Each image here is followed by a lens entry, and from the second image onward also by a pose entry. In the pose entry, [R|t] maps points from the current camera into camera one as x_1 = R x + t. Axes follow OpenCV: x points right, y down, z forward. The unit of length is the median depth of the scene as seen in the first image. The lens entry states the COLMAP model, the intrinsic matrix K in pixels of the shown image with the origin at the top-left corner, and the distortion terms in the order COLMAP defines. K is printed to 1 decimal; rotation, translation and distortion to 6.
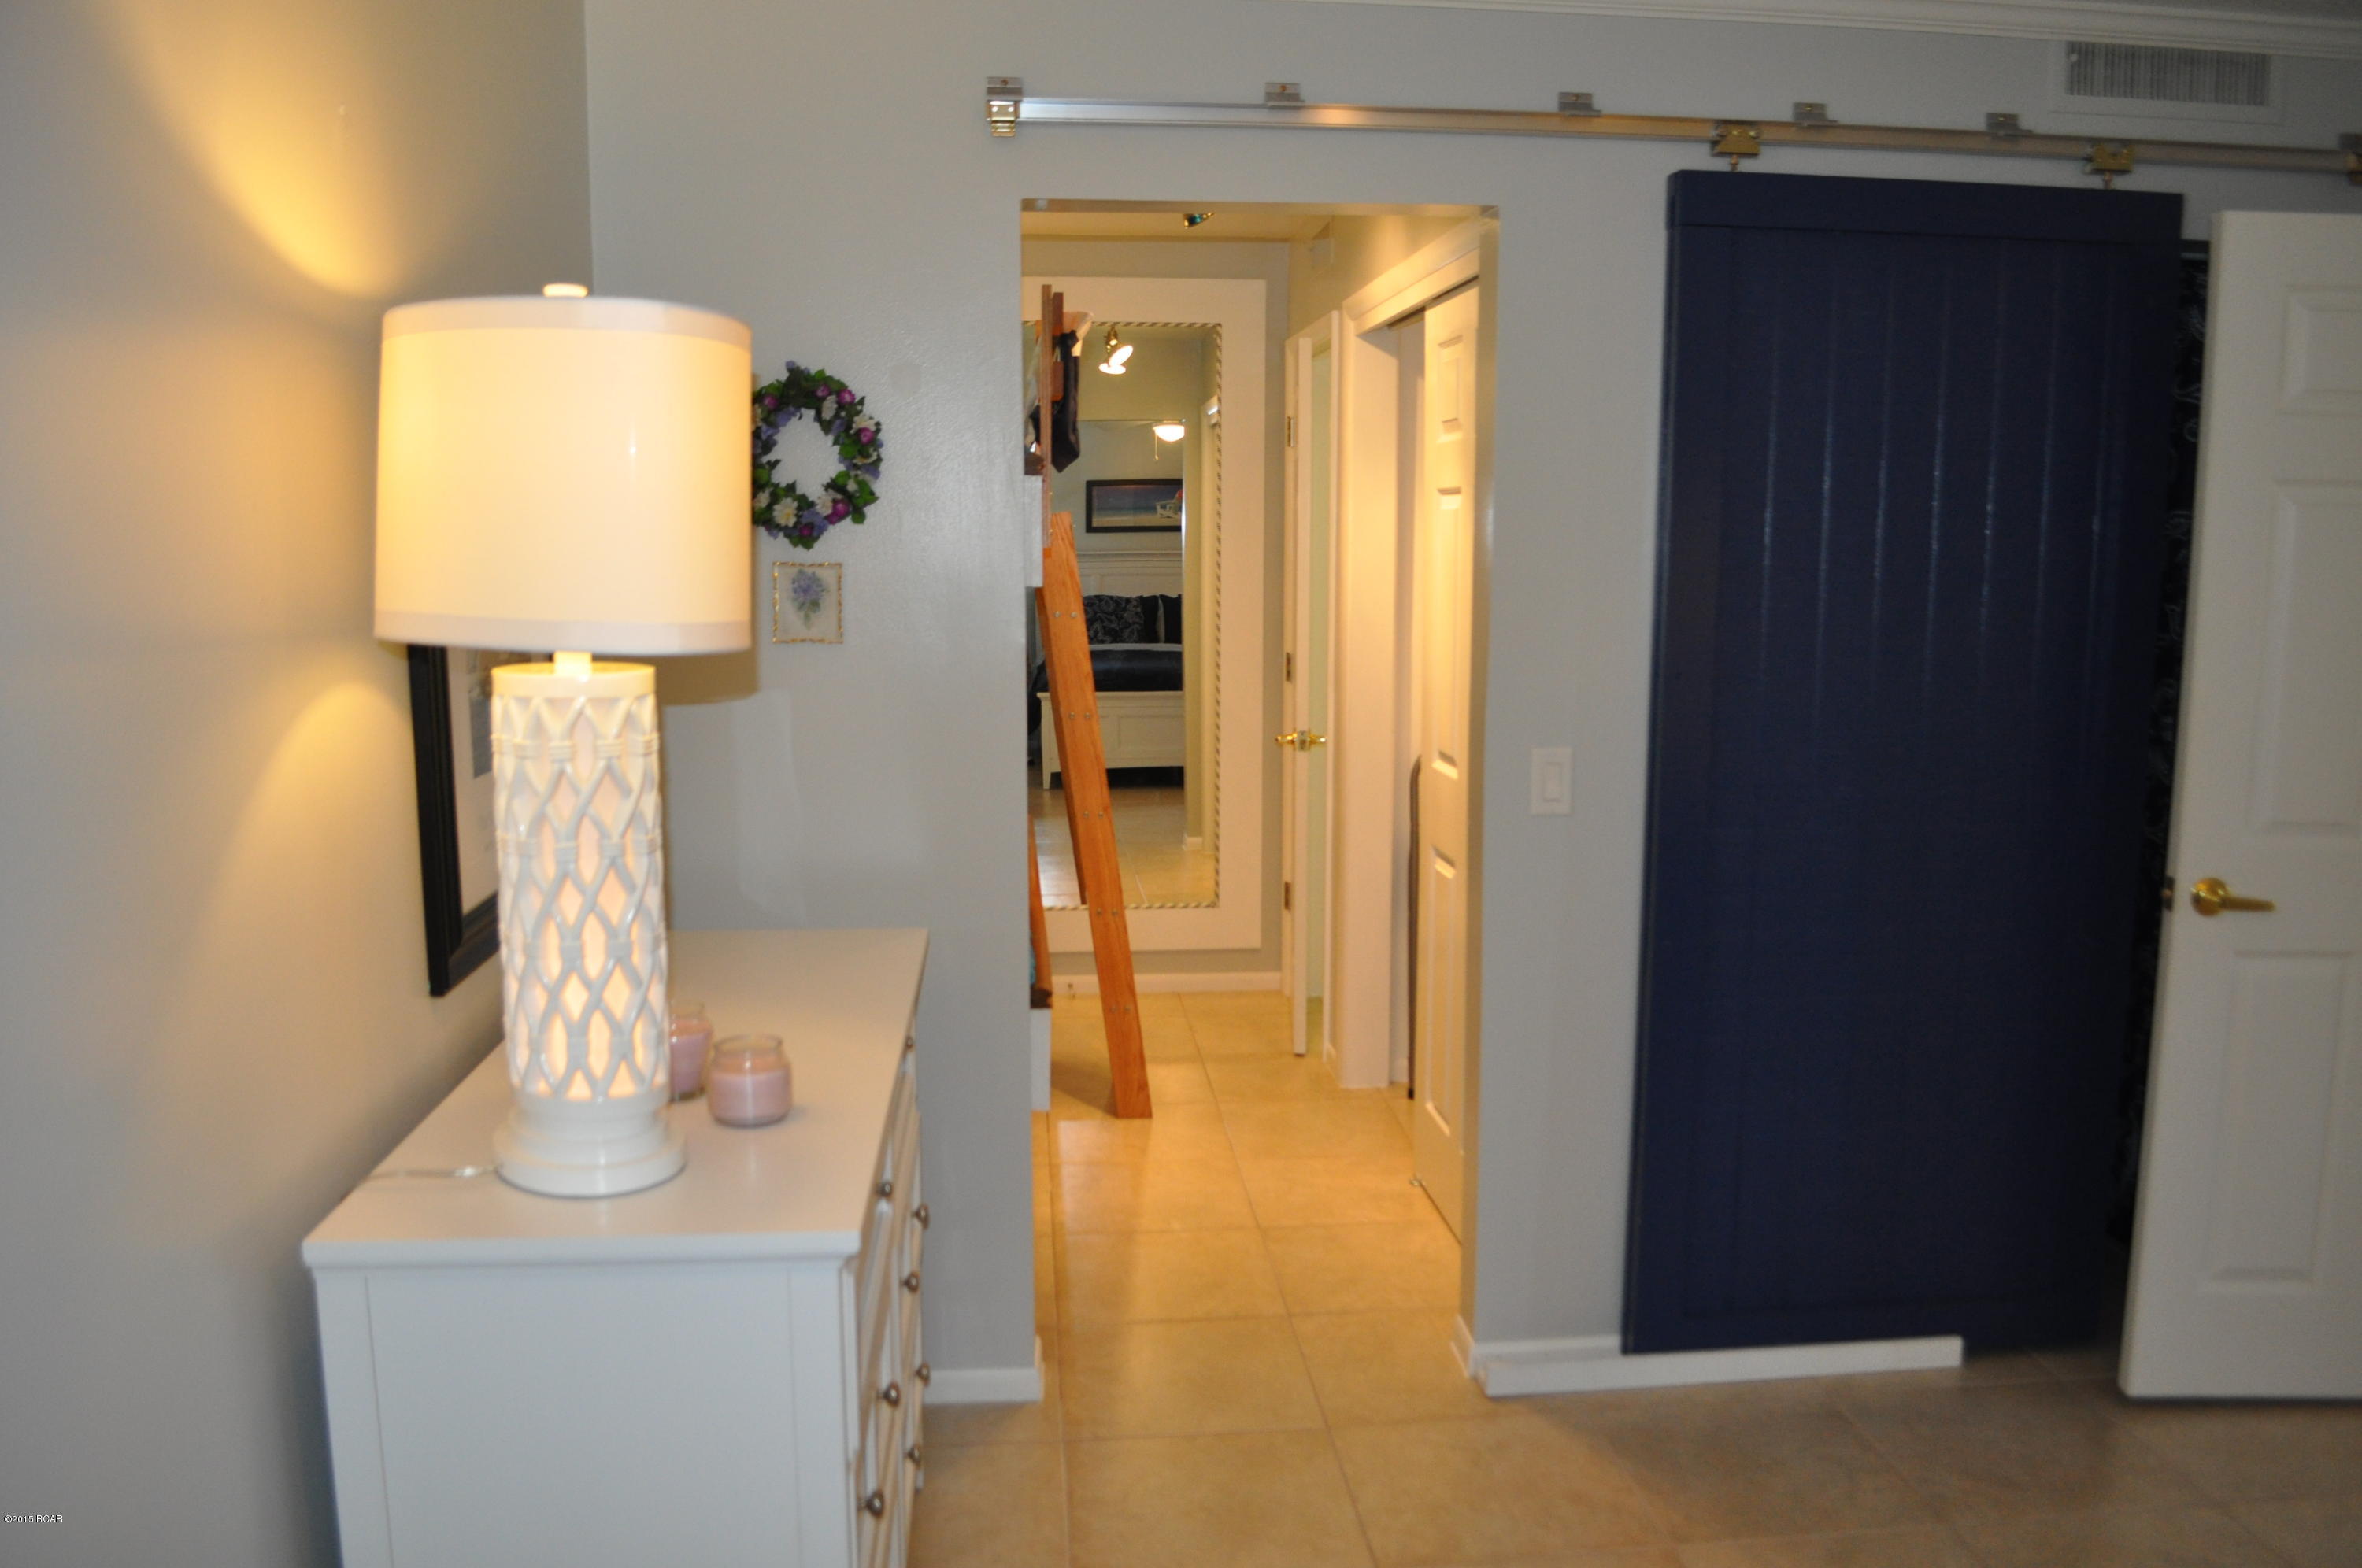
lens RADIAL K [[1832.7, 0, 1173.6], [0, 1832.7, 809.1], [0, 0, 1]] dist [-0.110153, 0.003563]
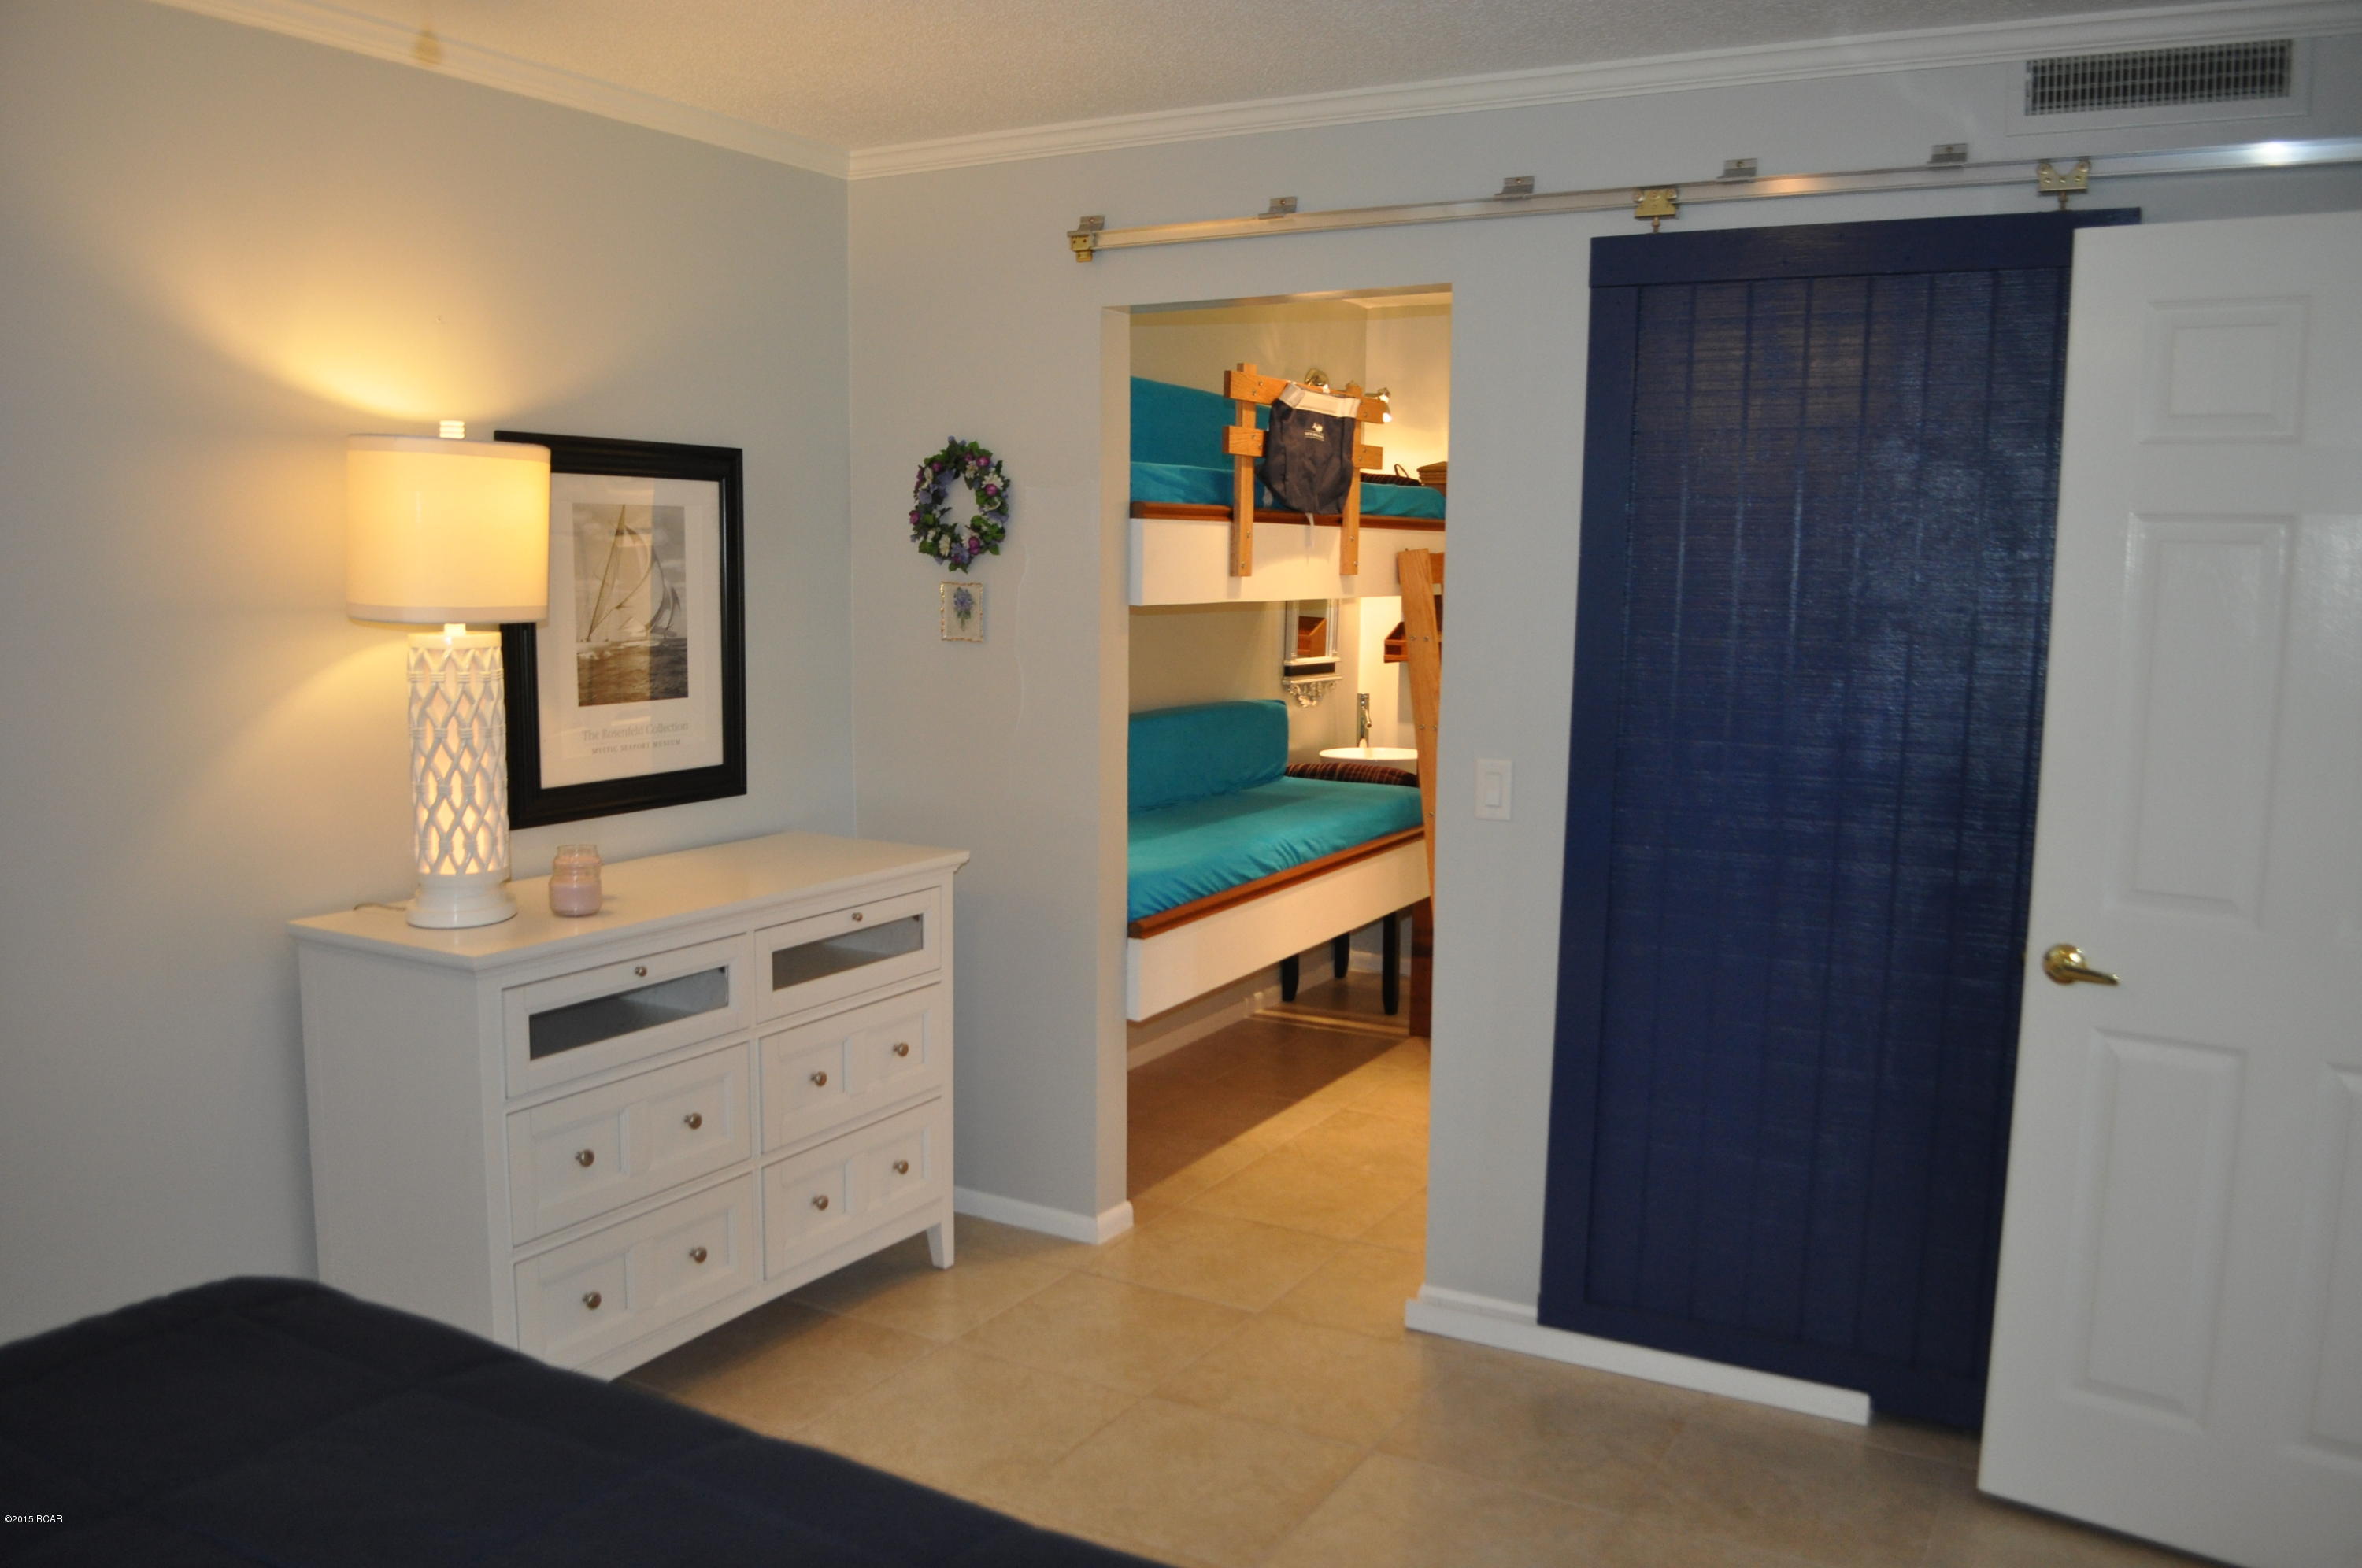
lens RADIAL K [[1832.7, 0, 1173.6], [0, 1832.7, 809.1], [0, 0, 1]] dist [-0.110153, 0.003563]
pose [[0.823241, 0.085868, -0.561161, 0.718649], [-0.097416, 0.995200, 0.009372, 0.005995], [0.559272, 0.046950, 0.827654, -0.040053]]
